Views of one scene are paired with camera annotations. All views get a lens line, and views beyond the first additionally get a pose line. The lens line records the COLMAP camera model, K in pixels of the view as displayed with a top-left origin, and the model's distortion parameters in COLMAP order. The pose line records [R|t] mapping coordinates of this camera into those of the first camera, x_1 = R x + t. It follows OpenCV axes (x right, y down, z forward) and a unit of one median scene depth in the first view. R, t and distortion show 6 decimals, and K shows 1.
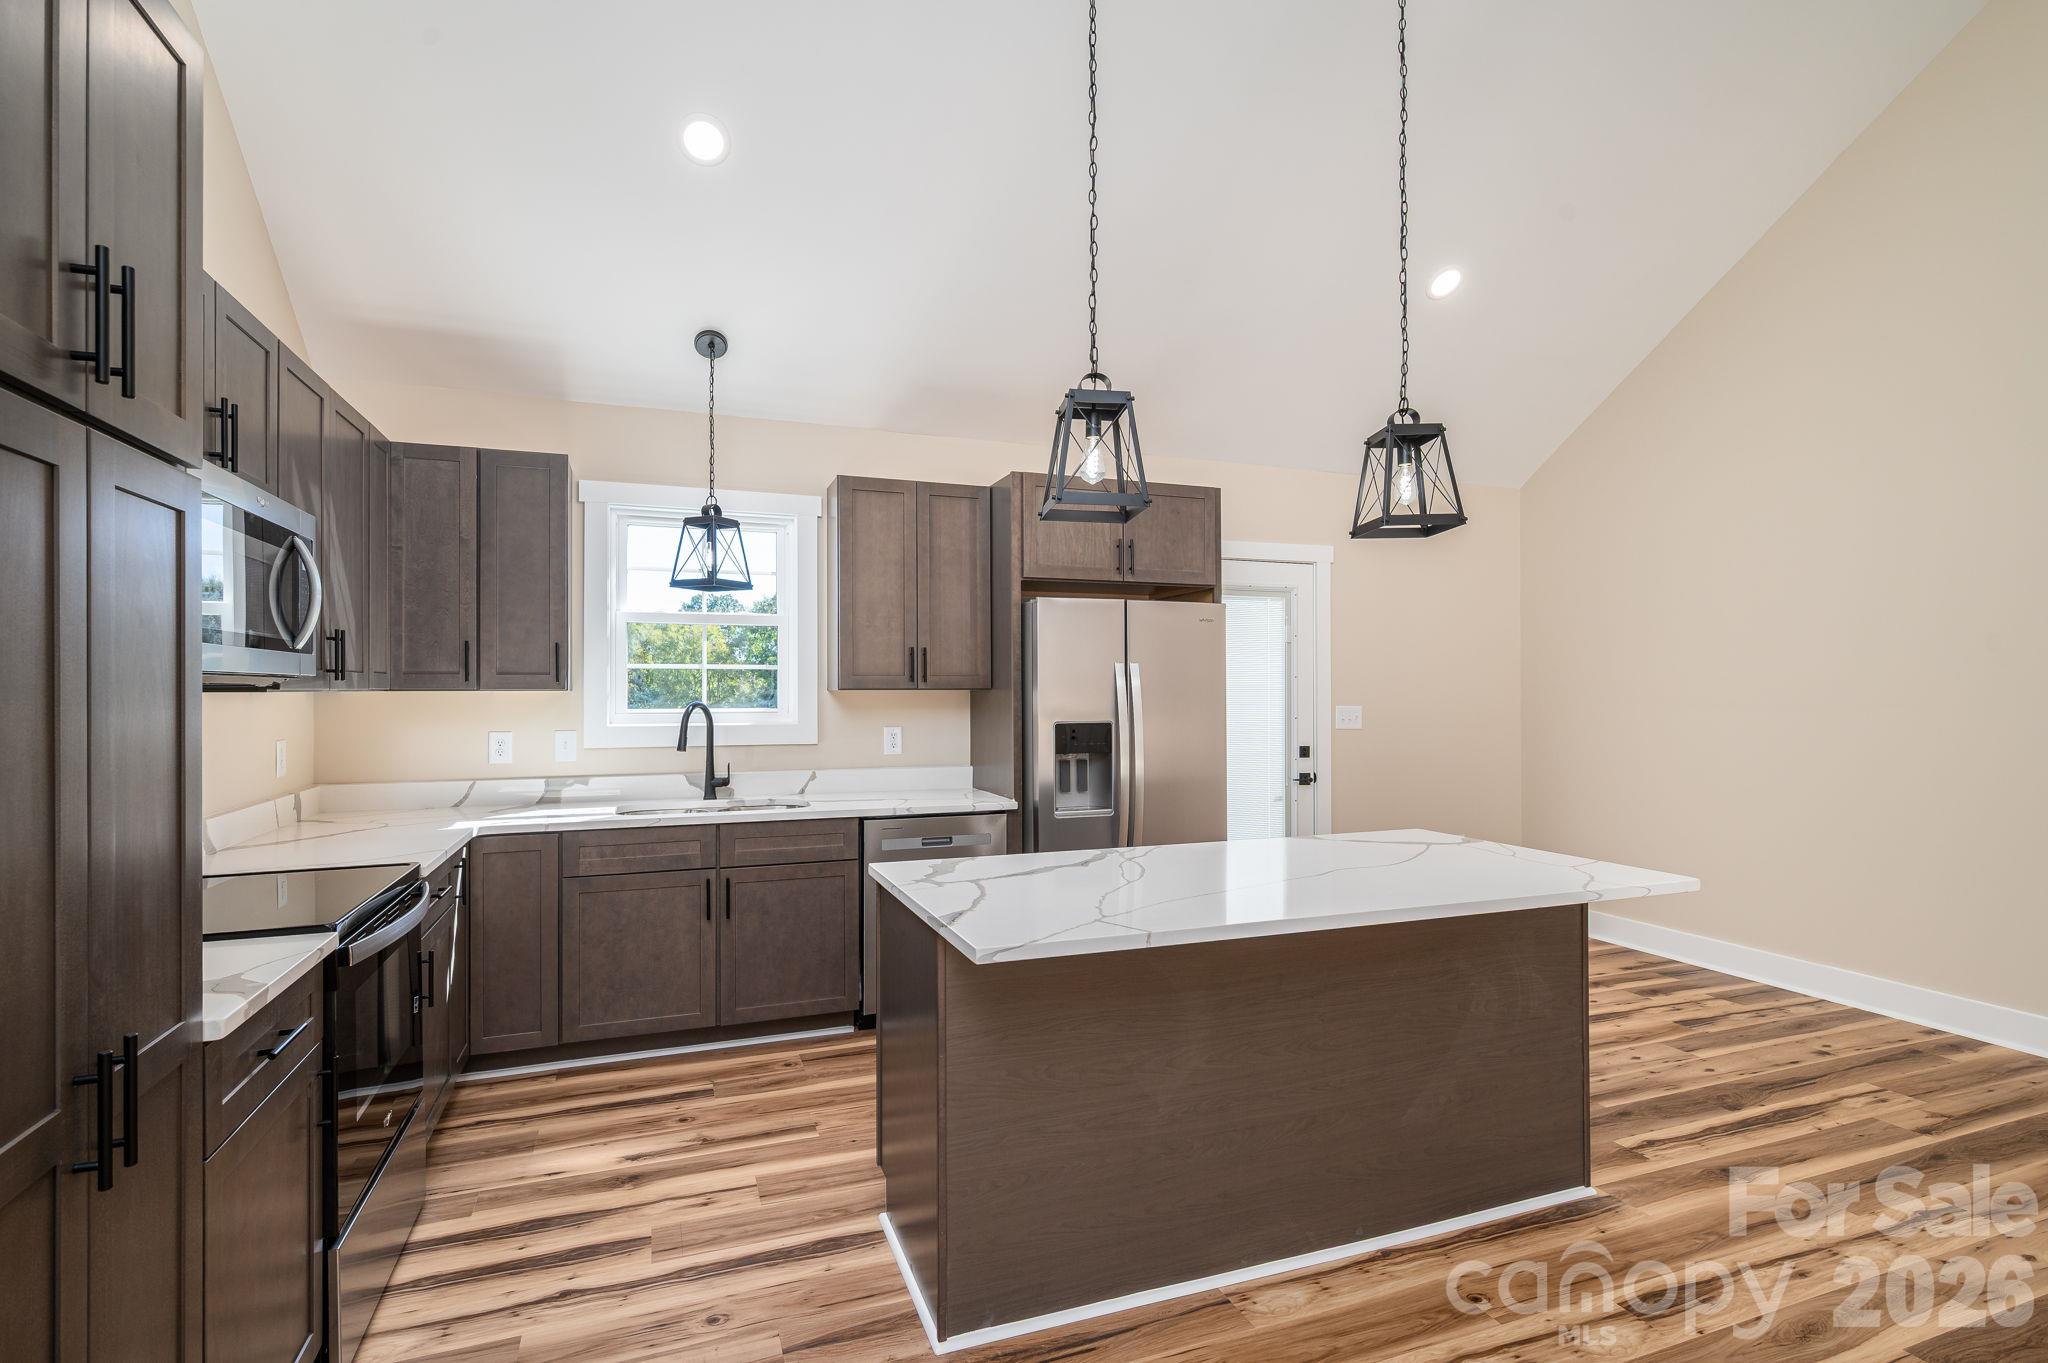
lens RADIAL K [[1046.3, 0, 981.3], [0, 1046.3, 702.7], [0, 0, 1]] dist [0.029095, -0.020799]
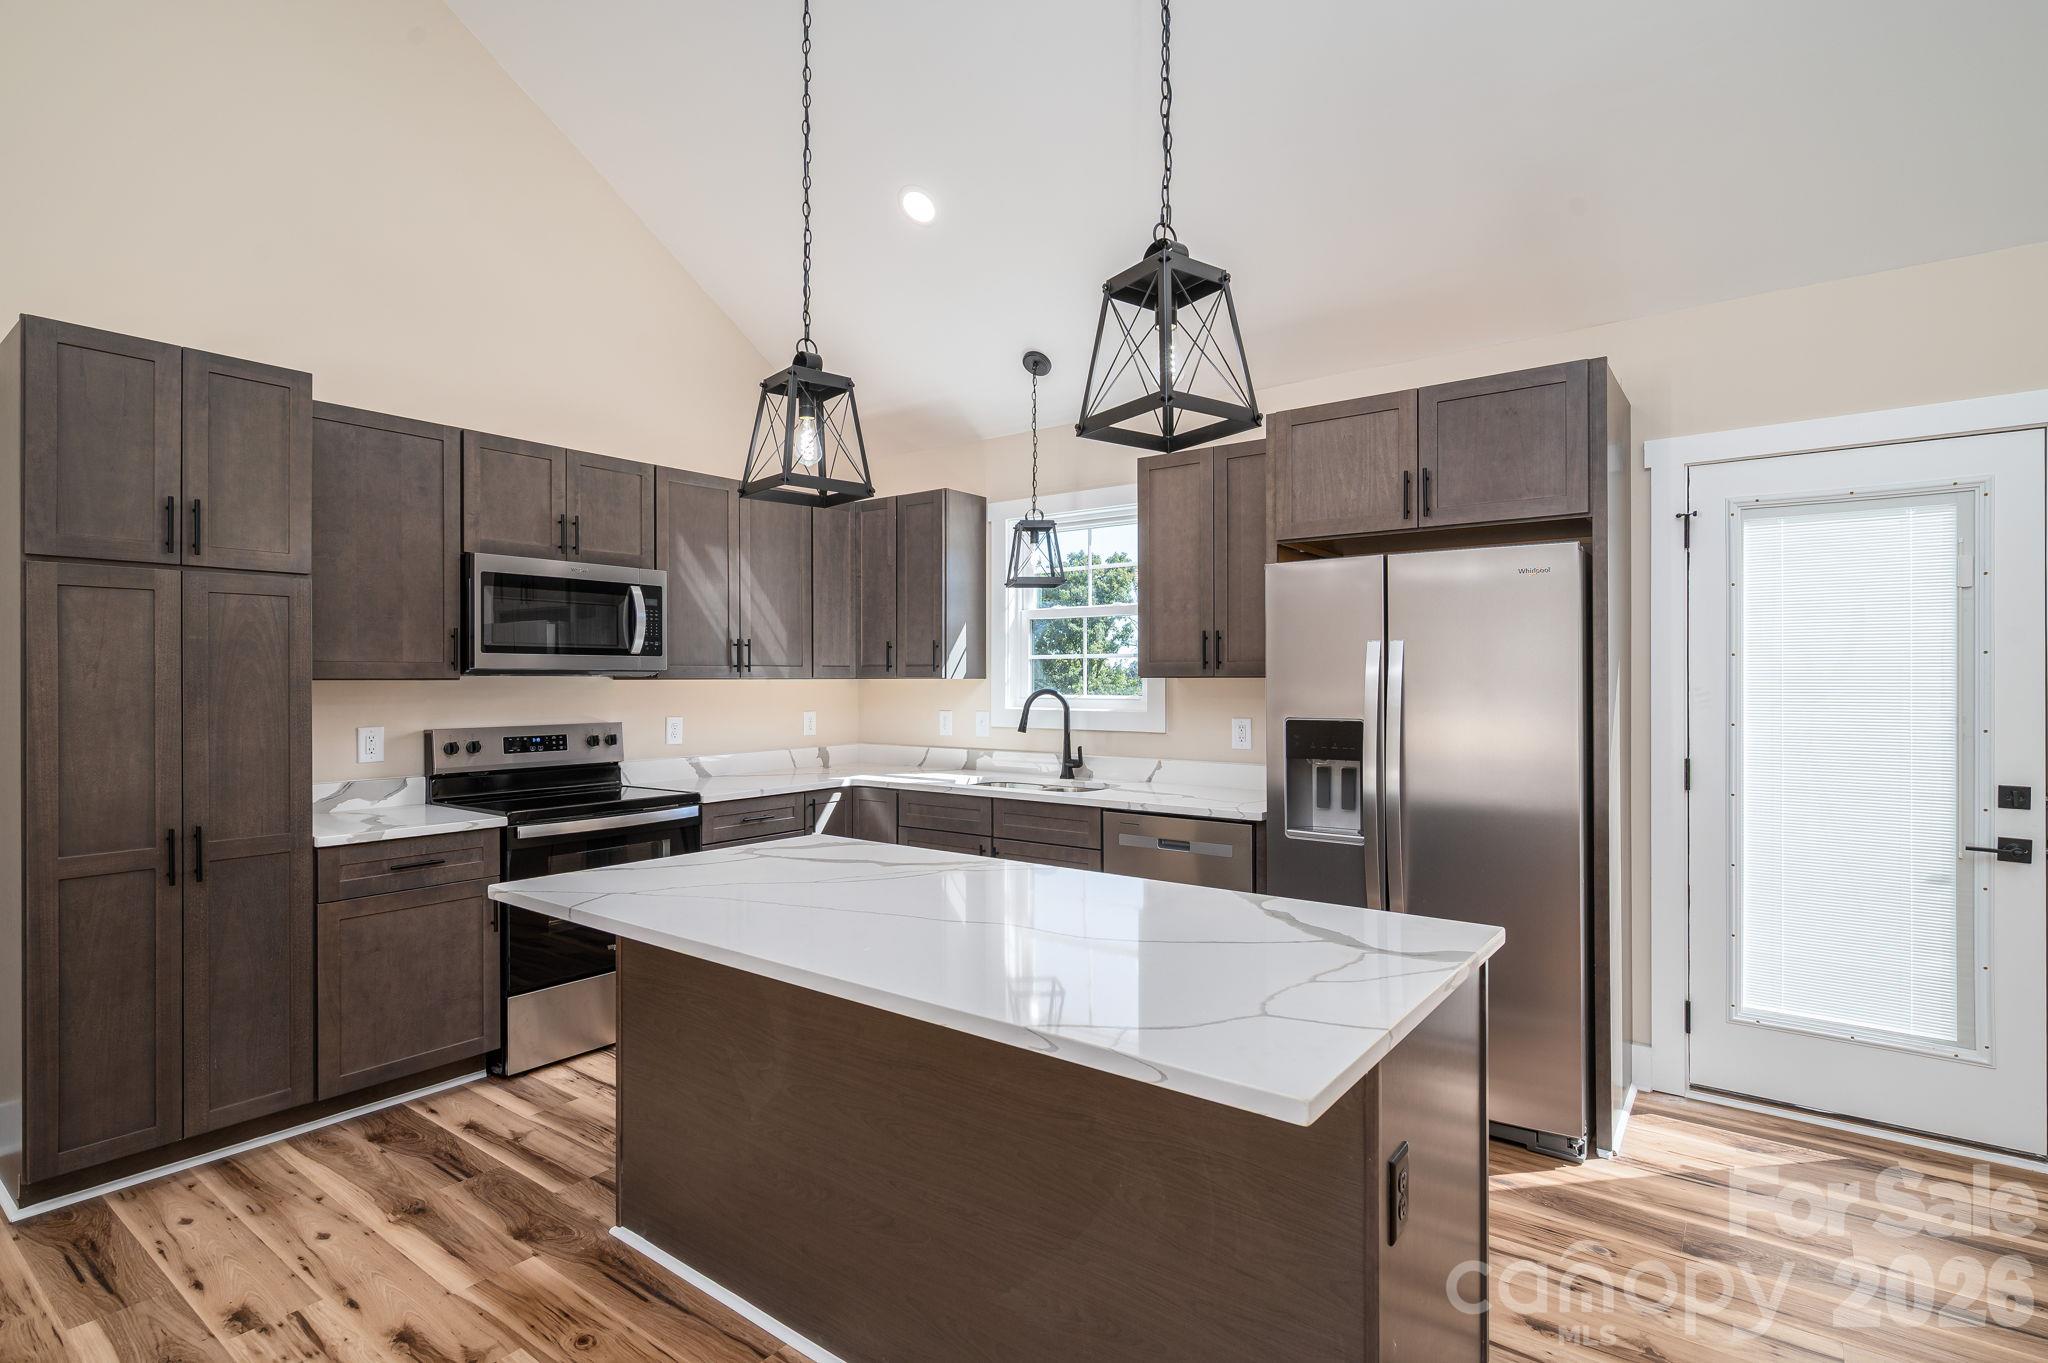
lens RADIAL K [[999.3, 0, 953.2], [0, 999.3, 681.2], [0, 0, 1]] dist [-0.002205, 0.000170]
pose [[0.503336, 0.005502, -0.864073, 0.620848], [-0.002800, 0.999985, 0.004737, -0.013945], [0.864086, 0.000035, 0.503344, 0.410416]]
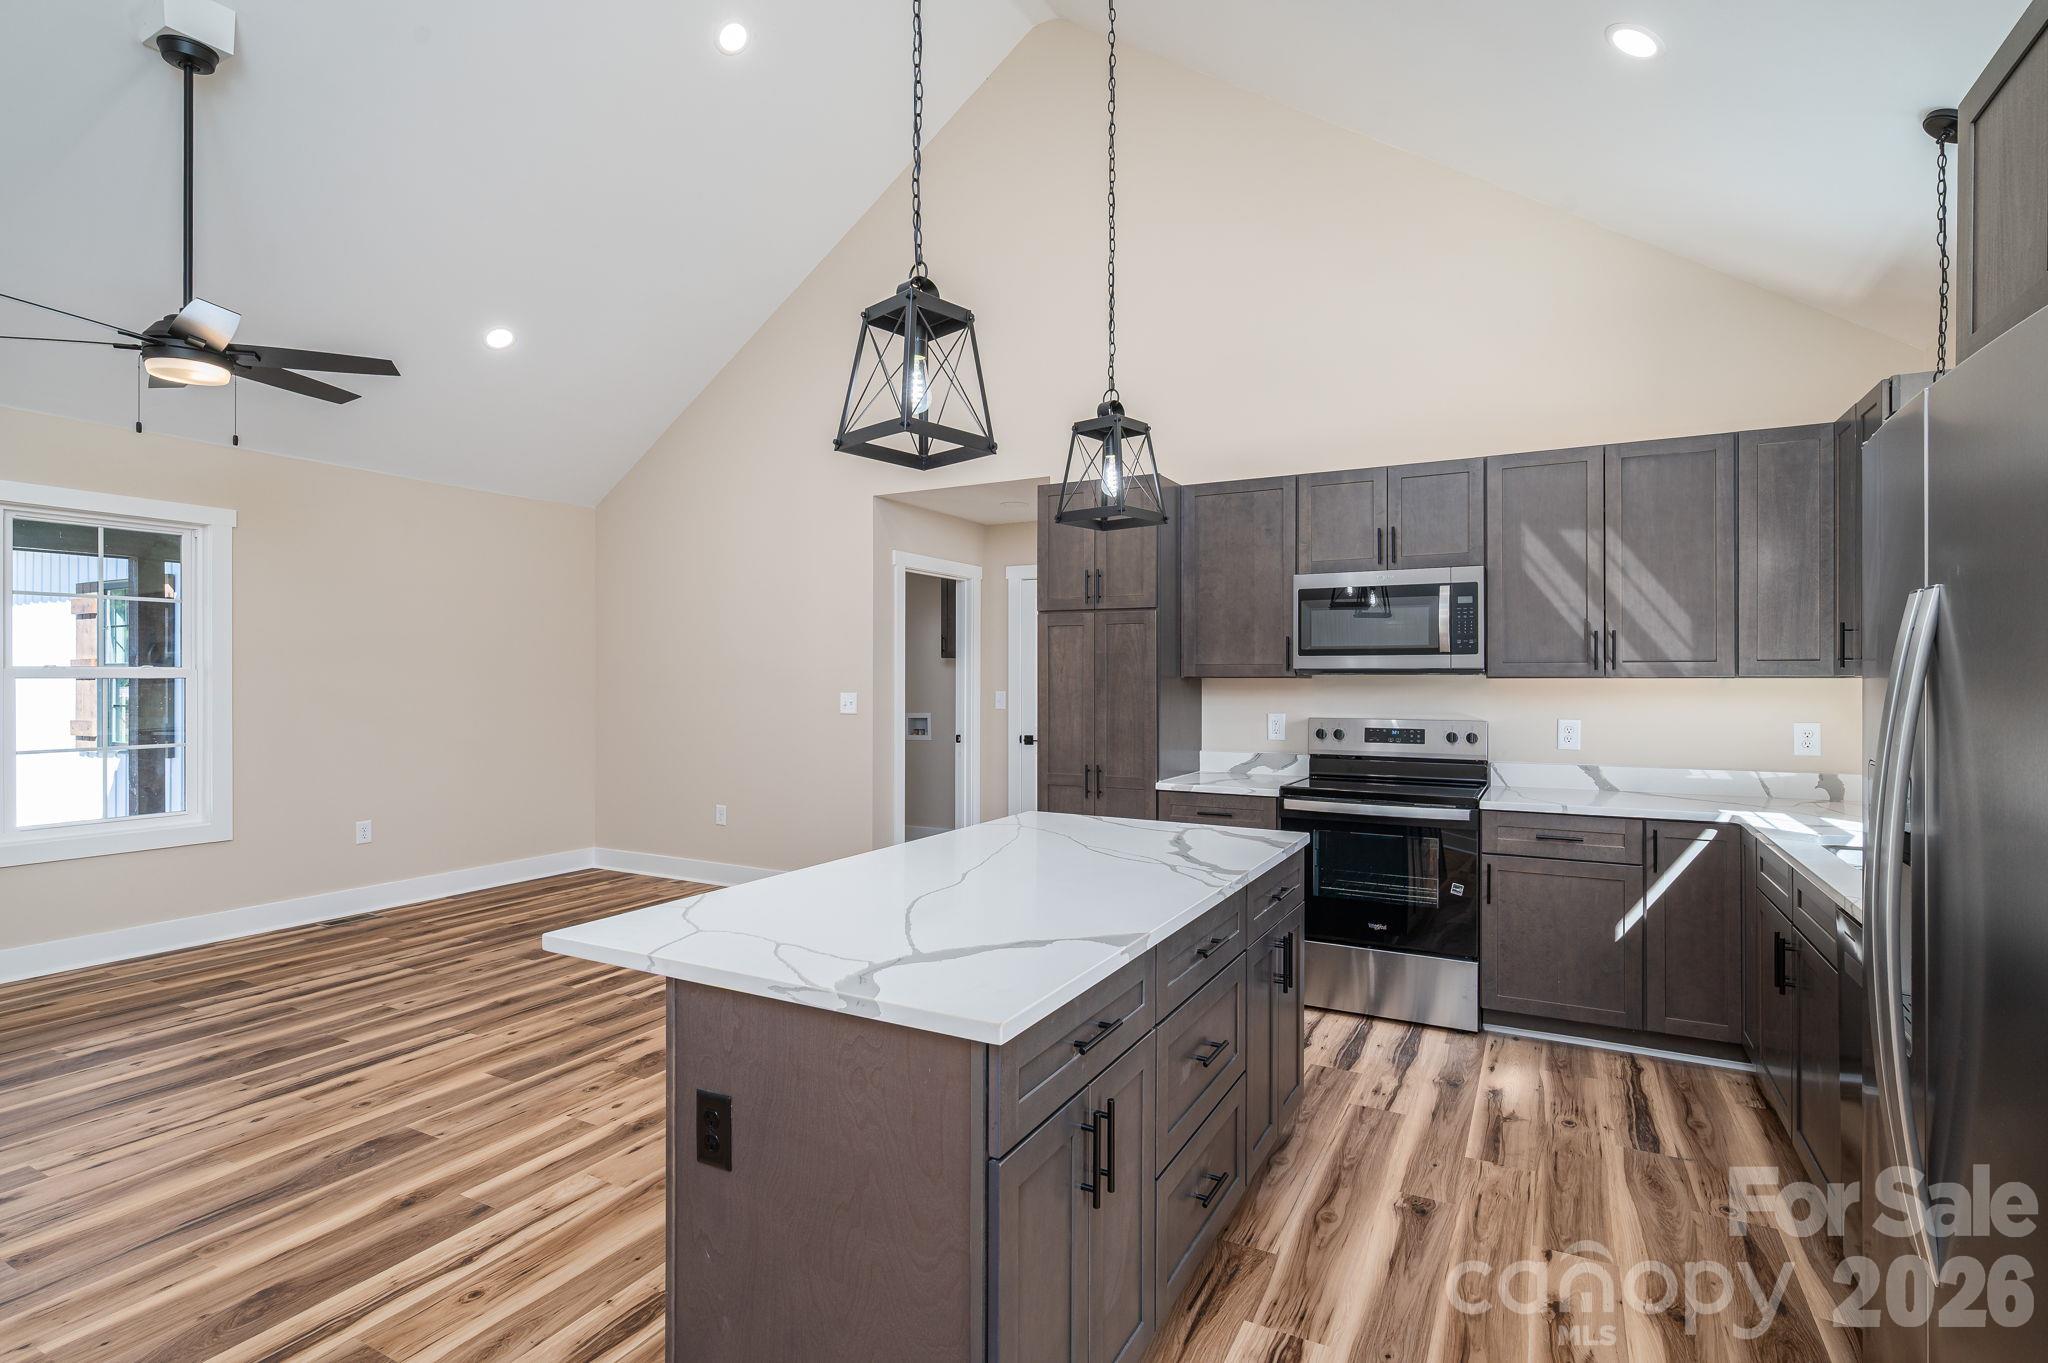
lens RADIAL K [[955.9, 0, 1024.0], [0, 955.9, 681.5], [0, 0, 1]] dist [0.001445, 0.000043]
pose [[-0.749188, 0.006319, -0.662327, 0.555813], [0.000386, 0.999958, 0.009104, -0.015352], [0.662358, 0.006565, -0.749159, 1.089991]]
